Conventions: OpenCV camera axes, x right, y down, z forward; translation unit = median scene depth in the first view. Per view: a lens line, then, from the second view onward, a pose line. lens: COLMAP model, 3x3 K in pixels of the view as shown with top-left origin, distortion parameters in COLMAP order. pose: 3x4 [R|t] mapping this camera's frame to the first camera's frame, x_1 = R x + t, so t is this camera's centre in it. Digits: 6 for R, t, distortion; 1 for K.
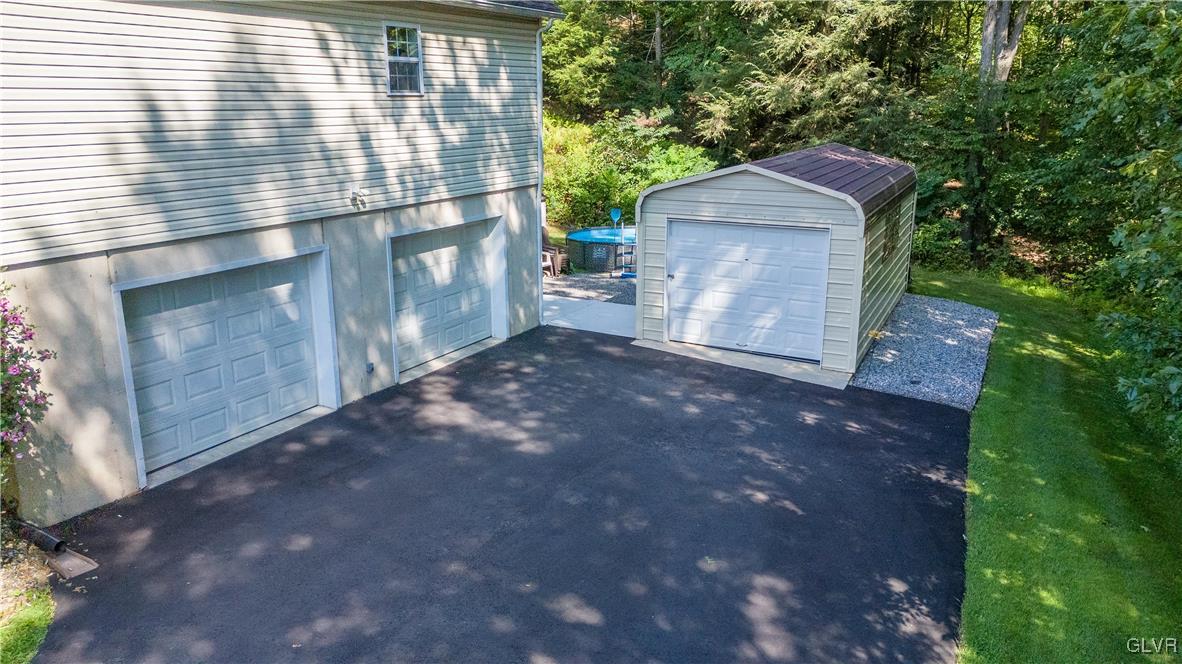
lens RADIAL K [[867.9, 0, 591.5], [0, 867.9, 324.0], [0, 0, 1]] dist [0.108382, -0.150821]
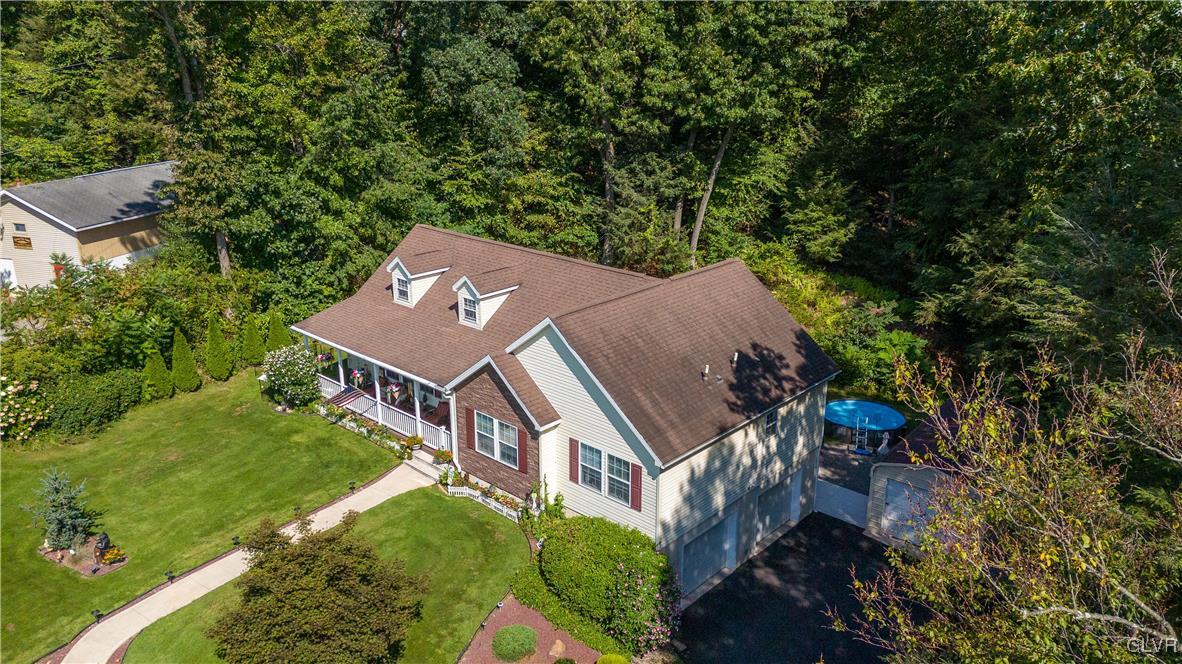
lens RADIAL K [[867.9, 0, 591.5], [0, 867.9, 324.0], [0, 0, 1]] dist [0.108382, -0.150821]
pose [[0.971343, 0.074392, -0.225741, -0.143001], [-0.061947, 0.996169, 0.061731, -0.569278], [0.229468, -0.045978, 0.972230, -1.132301]]
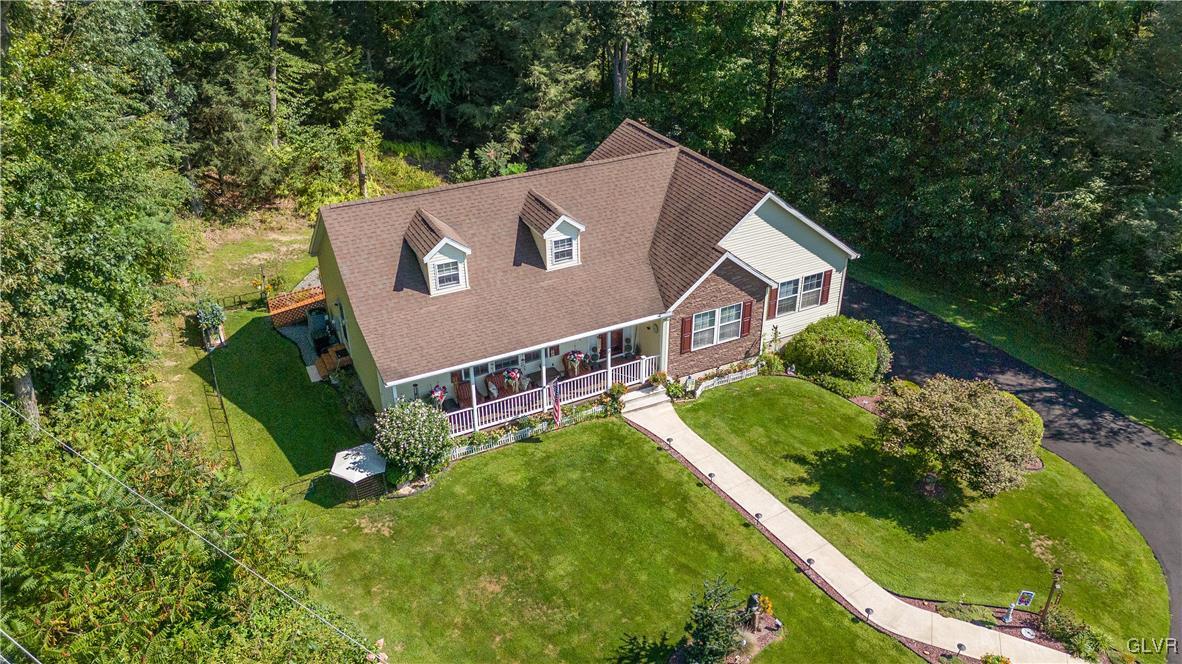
lens RADIAL K [[853.5, 0, 591.2], [0, 853.5, 346.9], [0, 0, 1]] dist [0.075103, -0.003819]
pose [[0.566164, -0.423886, 0.706950, -2.405491], [0.218310, 0.904128, 0.367279, -0.963766], [-0.794858, -0.053605, 0.604423, -0.341750]]
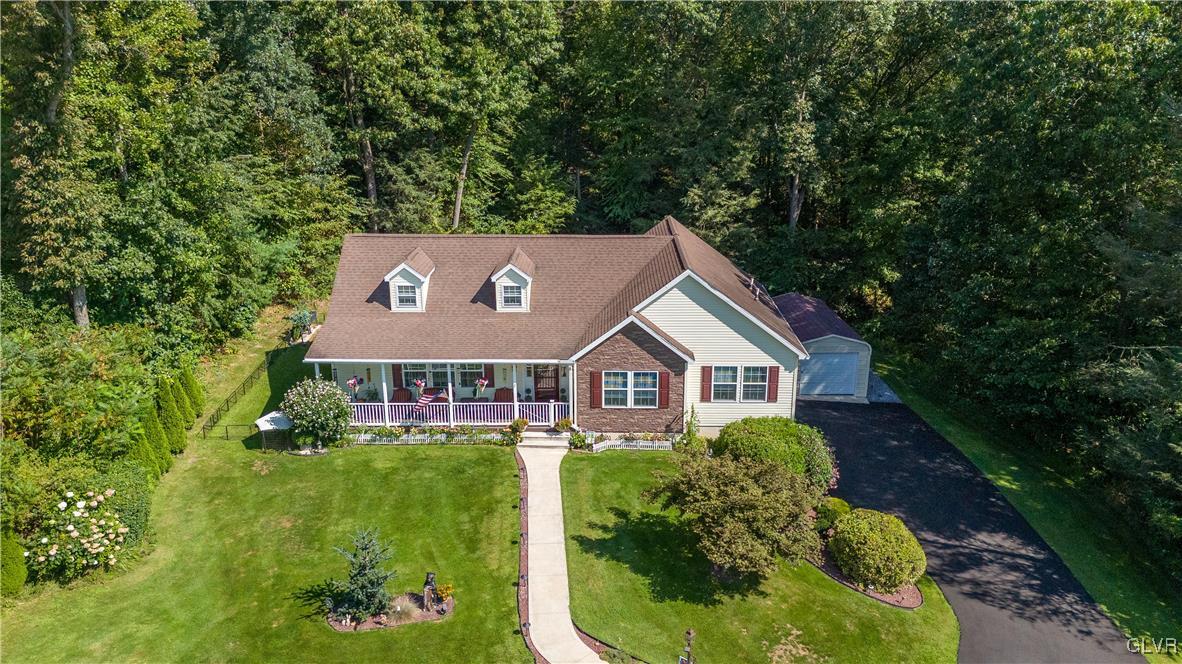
lens RADIAL K [[860.8, 0, 591.0], [0, 860.8, 332.0], [0, 0, 1]] dist [0.085061, -0.090925]
pose [[0.885907, -0.149379, 0.439153, -1.776194], [0.121858, 0.988423, 0.090391, -0.538196], [-0.447571, -0.026564, 0.893854, -1.226049]]
